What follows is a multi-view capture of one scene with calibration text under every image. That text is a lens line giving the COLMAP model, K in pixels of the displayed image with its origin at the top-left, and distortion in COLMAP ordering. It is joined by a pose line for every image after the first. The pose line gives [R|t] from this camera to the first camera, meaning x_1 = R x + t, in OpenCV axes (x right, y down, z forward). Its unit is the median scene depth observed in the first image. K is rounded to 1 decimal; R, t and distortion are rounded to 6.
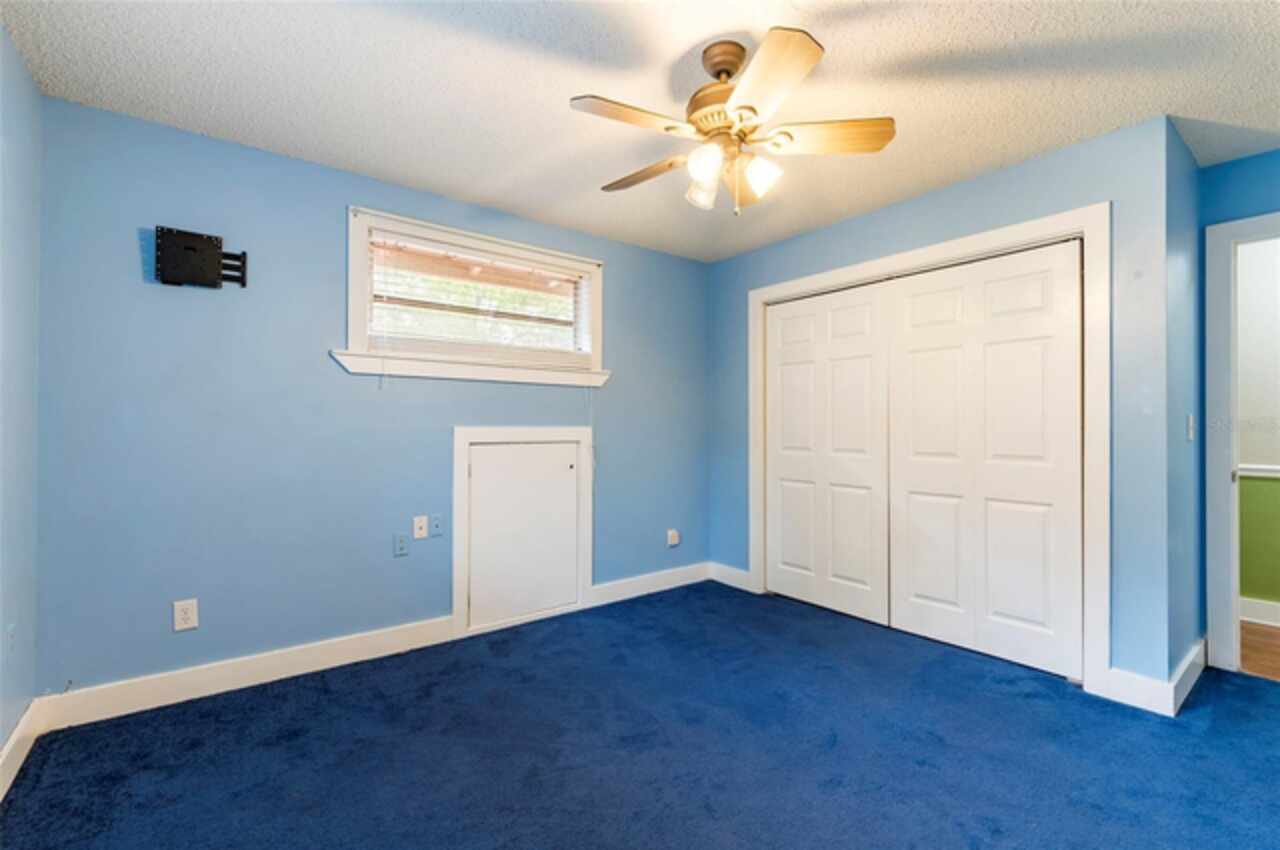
lens RADIAL K [[563.9, 0, 640.0], [0, 563.9, 425.0], [0, 0, 1]] dist [0.003078, 0.000003]
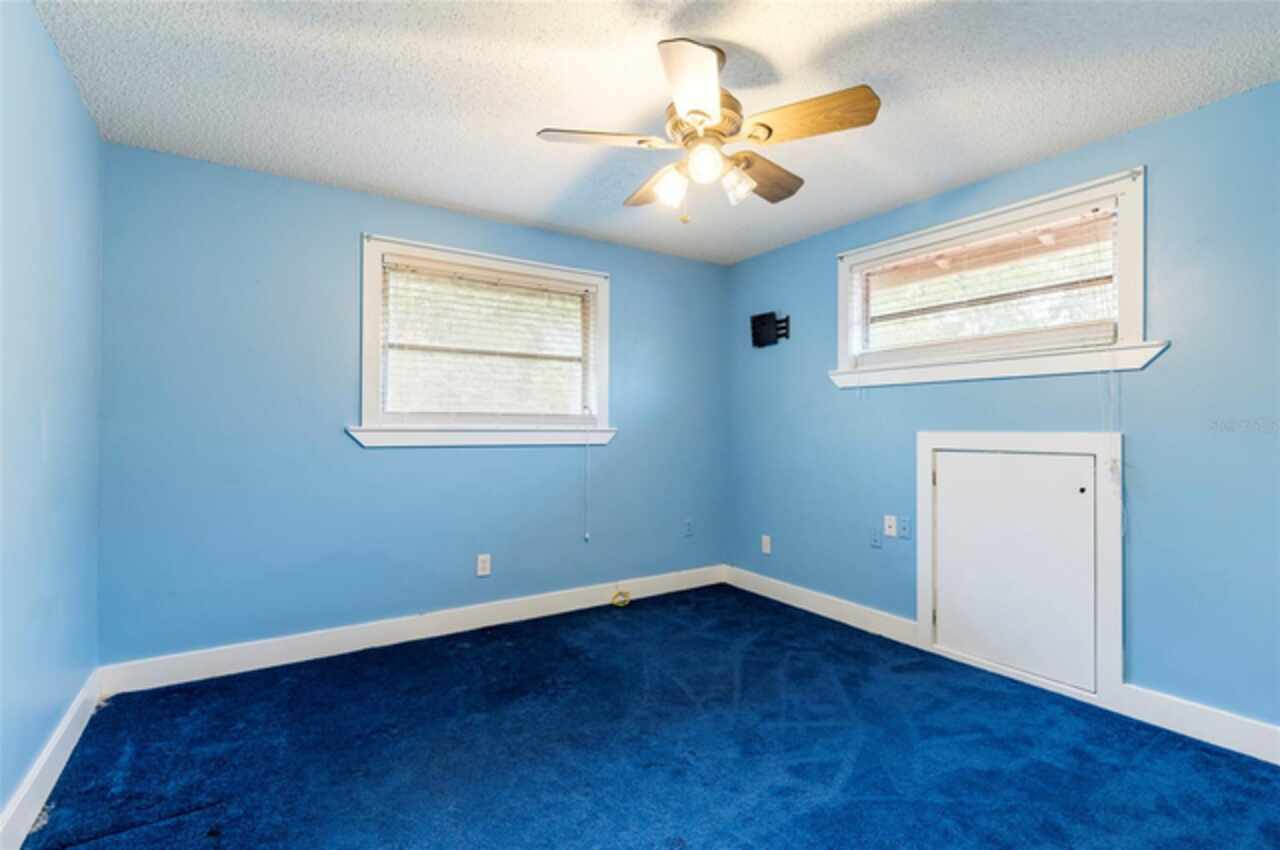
lens RADIAL K [[588.9, 0, 646.2], [0, 588.9, 426.0], [0, 0, 1]] dist [-0.002409, -0.000806]
pose [[-0.072512, -0.004975, -0.997355, 0.746984], [0.002229, 0.999984, -0.005150, -0.003095], [0.997365, -0.002596, -0.072499, 0.611562]]
